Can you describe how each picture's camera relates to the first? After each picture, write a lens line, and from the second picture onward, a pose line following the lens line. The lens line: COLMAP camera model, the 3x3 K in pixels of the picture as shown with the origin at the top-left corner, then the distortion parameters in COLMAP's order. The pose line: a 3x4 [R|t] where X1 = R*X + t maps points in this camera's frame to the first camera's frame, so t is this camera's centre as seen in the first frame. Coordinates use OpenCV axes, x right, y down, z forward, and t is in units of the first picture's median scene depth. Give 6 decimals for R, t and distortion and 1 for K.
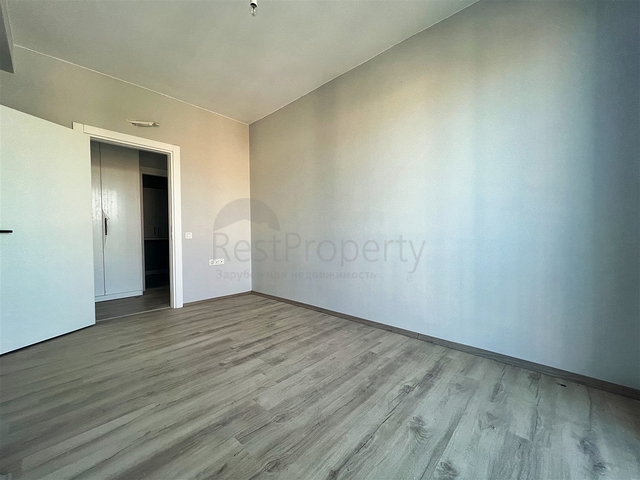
lens RADIAL K [[256.2, 0, 321.7], [0, 256.2, 240.0], [0, 0, 1]] dist [-0.000033, 0.000028]
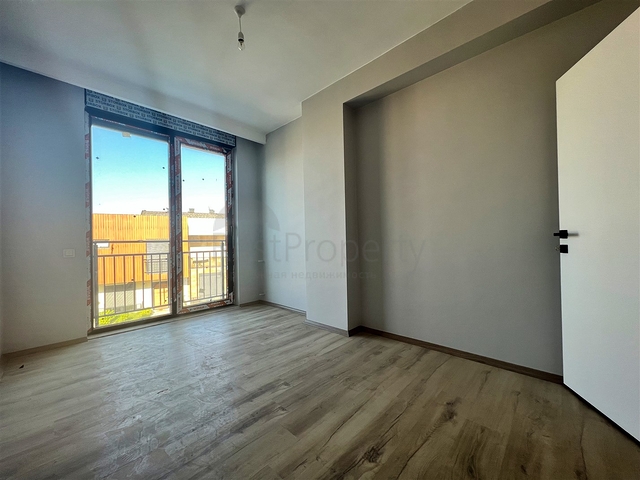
lens RADIAL K [[256.2, 0, 321.7], [0, 256.2, 240.0], [0, 0, 1]] dist [-0.000033, 0.000028]
pose [[-0.999471, 0.030326, 0.011775, -0.547507], [0.030548, 0.999349, 0.019190, -0.058166], [-0.011186, 0.019539, -0.999747, 1.935638]]
